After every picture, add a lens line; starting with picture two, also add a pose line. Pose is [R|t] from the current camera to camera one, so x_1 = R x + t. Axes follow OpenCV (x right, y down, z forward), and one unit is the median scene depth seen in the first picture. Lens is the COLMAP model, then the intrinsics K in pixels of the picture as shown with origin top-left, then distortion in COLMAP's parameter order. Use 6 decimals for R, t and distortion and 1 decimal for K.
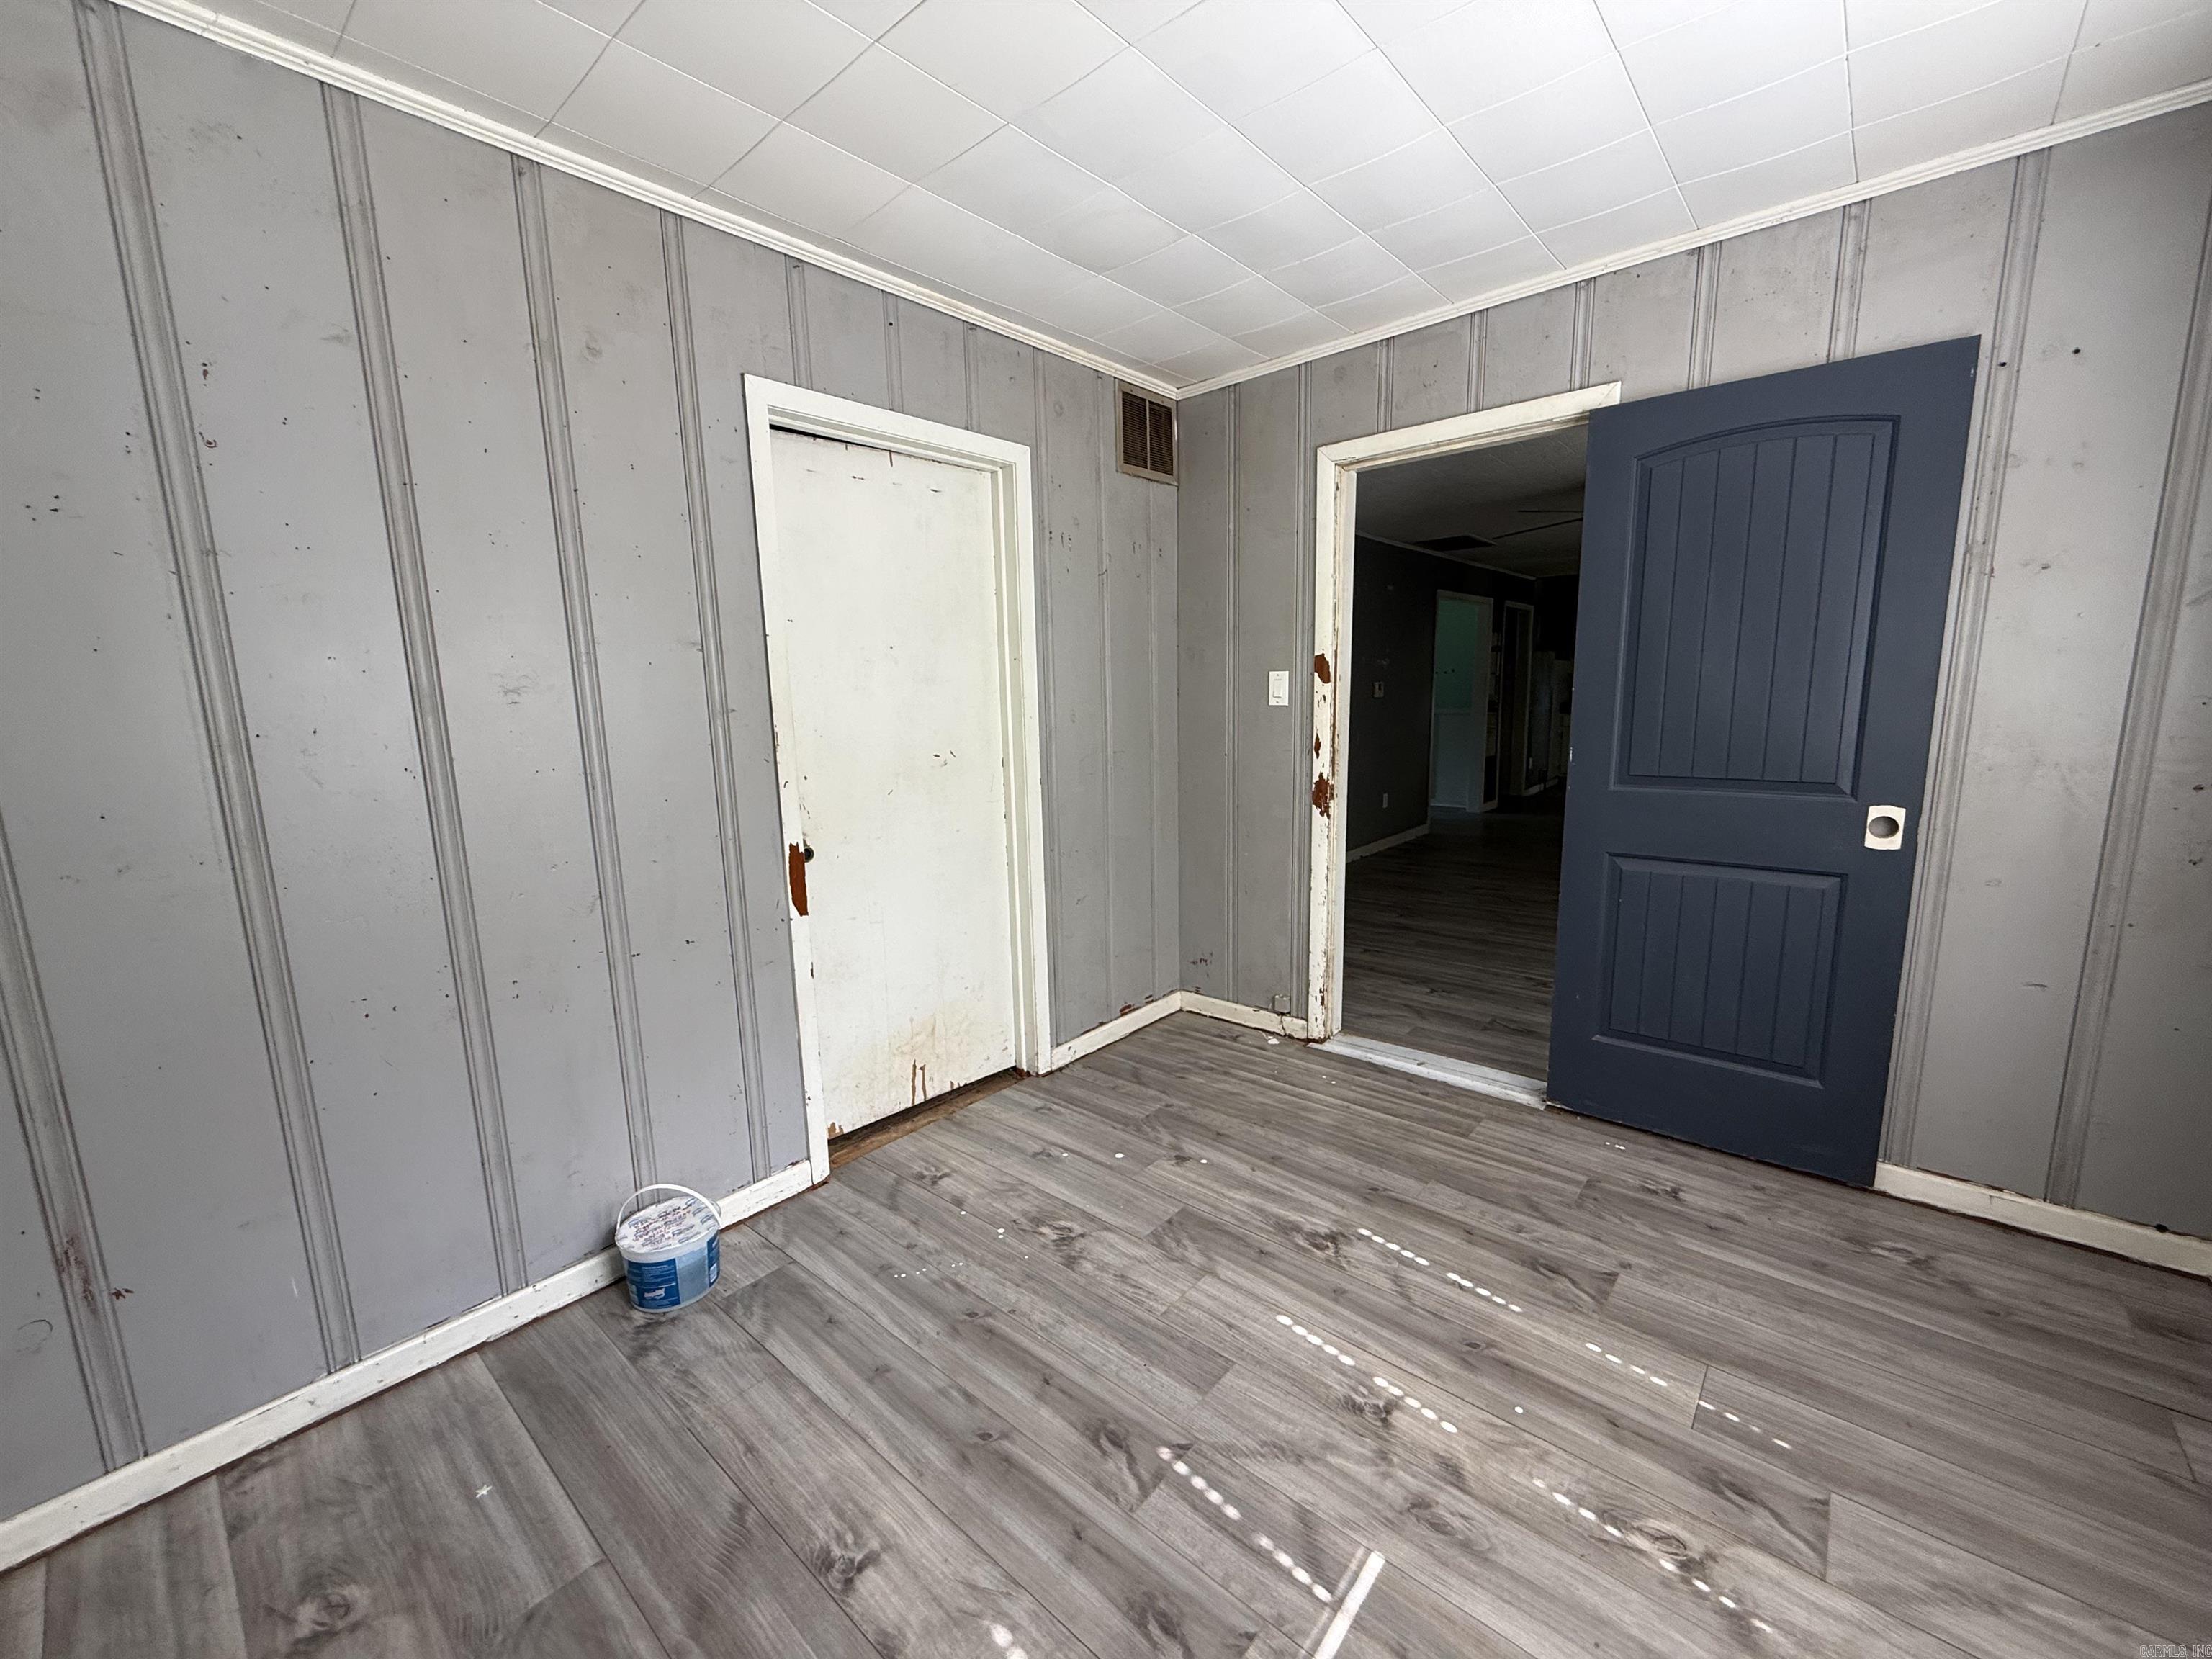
lens RADIAL K [[881.1, 0, 1094.6], [0, 881.1, 828.7], [0, 0, 1]] dist [0.000057, -0.000219]
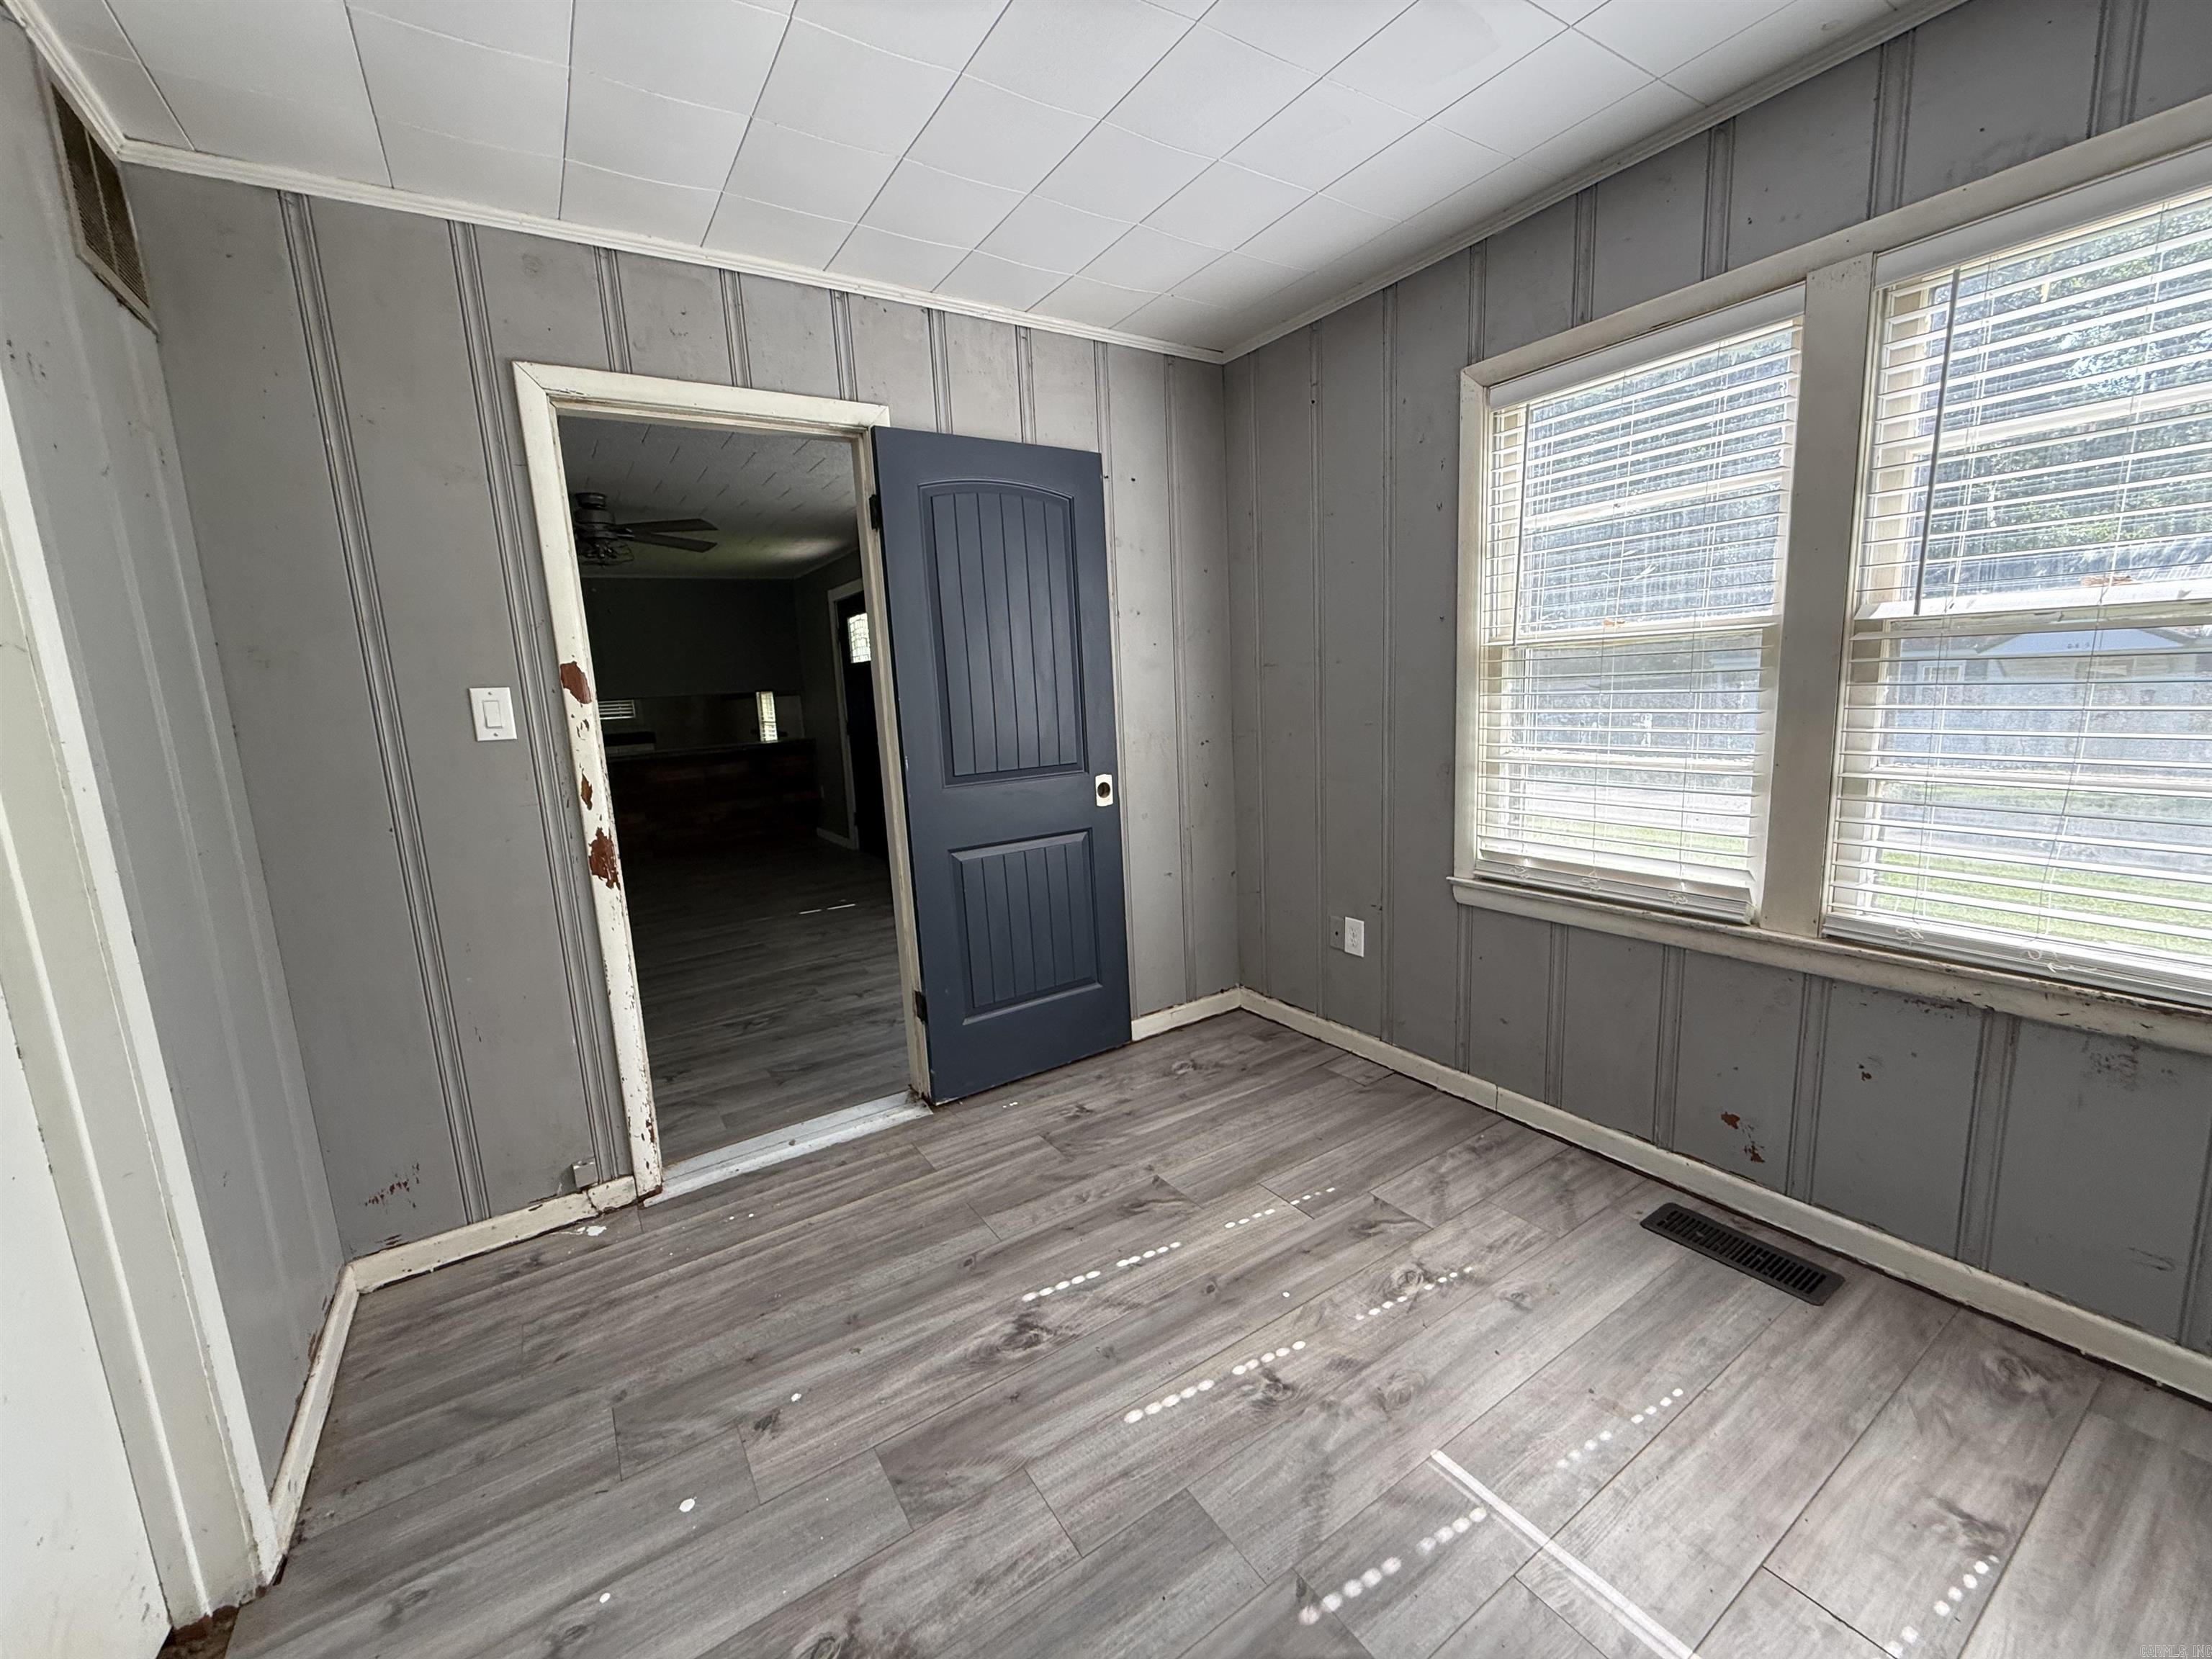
lens RADIAL K [[881.1, 0, 1105.8], [0, 881.1, 828.7], [0, 0, 1]] dist [0.000057, -0.000219]
pose [[0.270281, -0.146914, 0.951507, -0.462671], [0.197135, 0.975795, 0.094667, -0.074877], [-0.942383, 0.161989, 0.292700, 0.608134]]
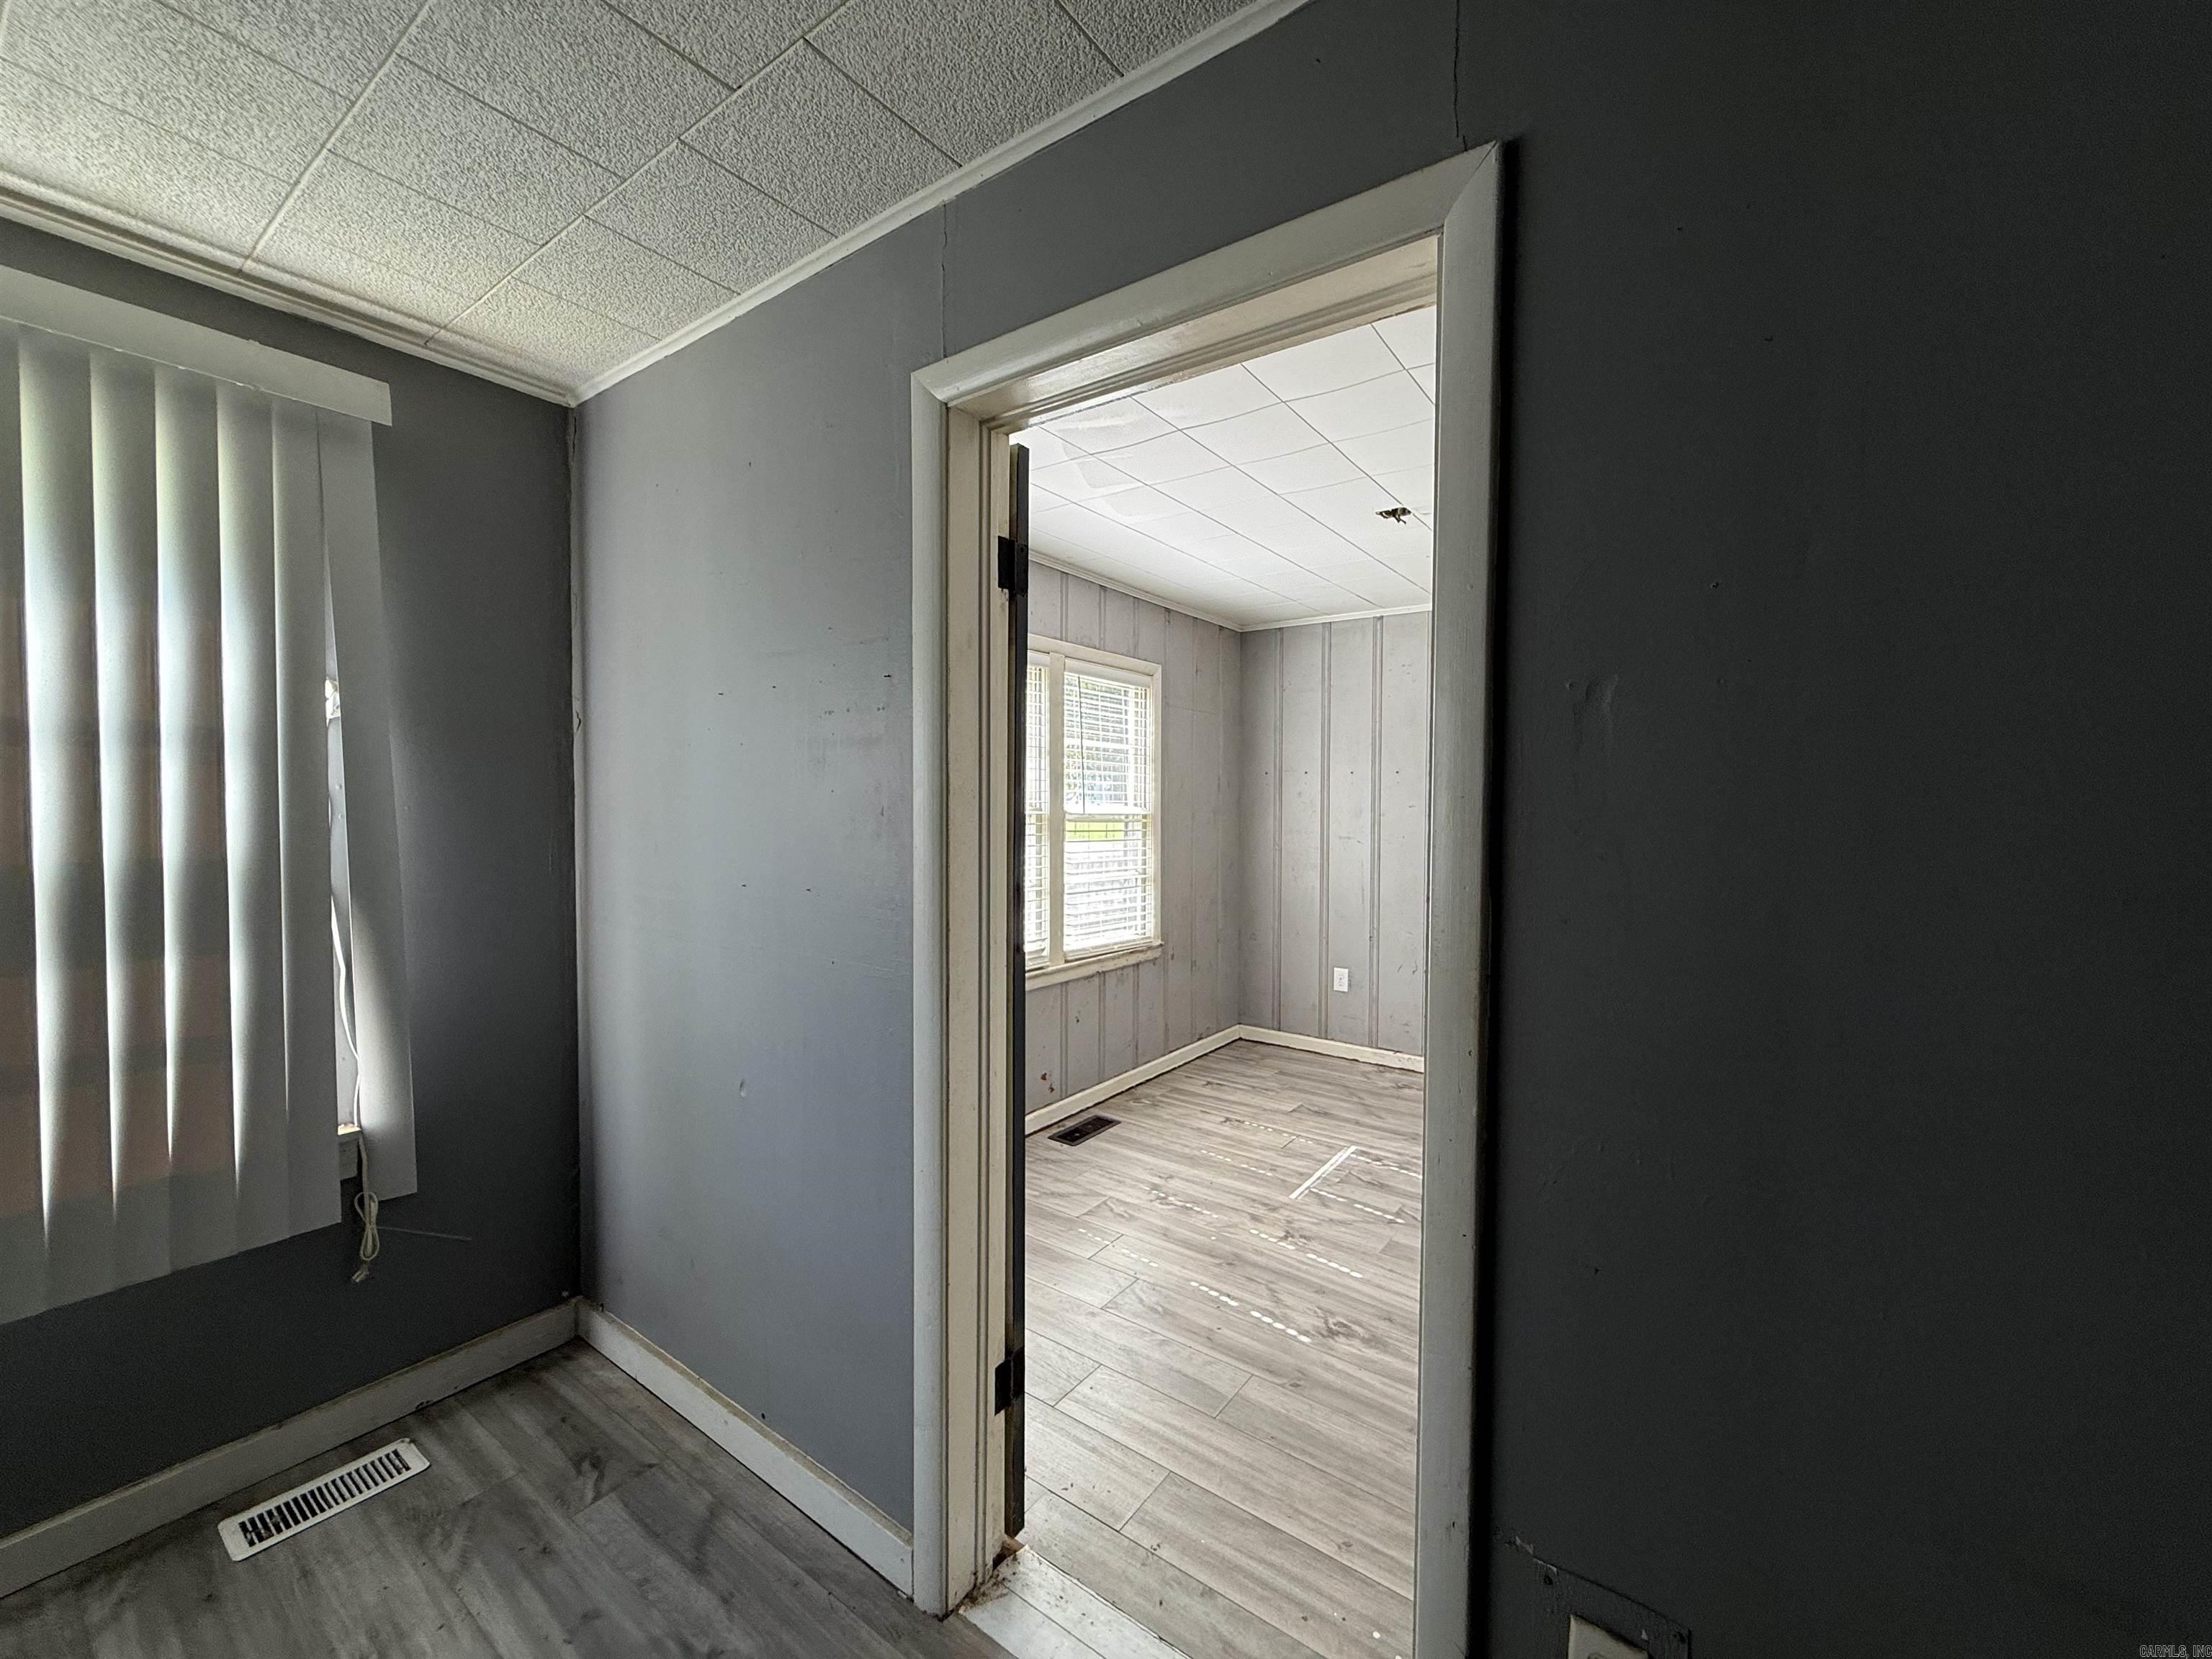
lens RADIAL K [[881.1, 0, 1099.0], [0, 881.1, 832.8], [0, 0, 1]] dist [0.000057, -0.000219]
pose [[-0.995951, 0.009261, -0.089424, 0.665312], [-0.008380, 0.980785, 0.194913, -0.366733], [0.089511, 0.194873, -0.976736, 1.965293]]
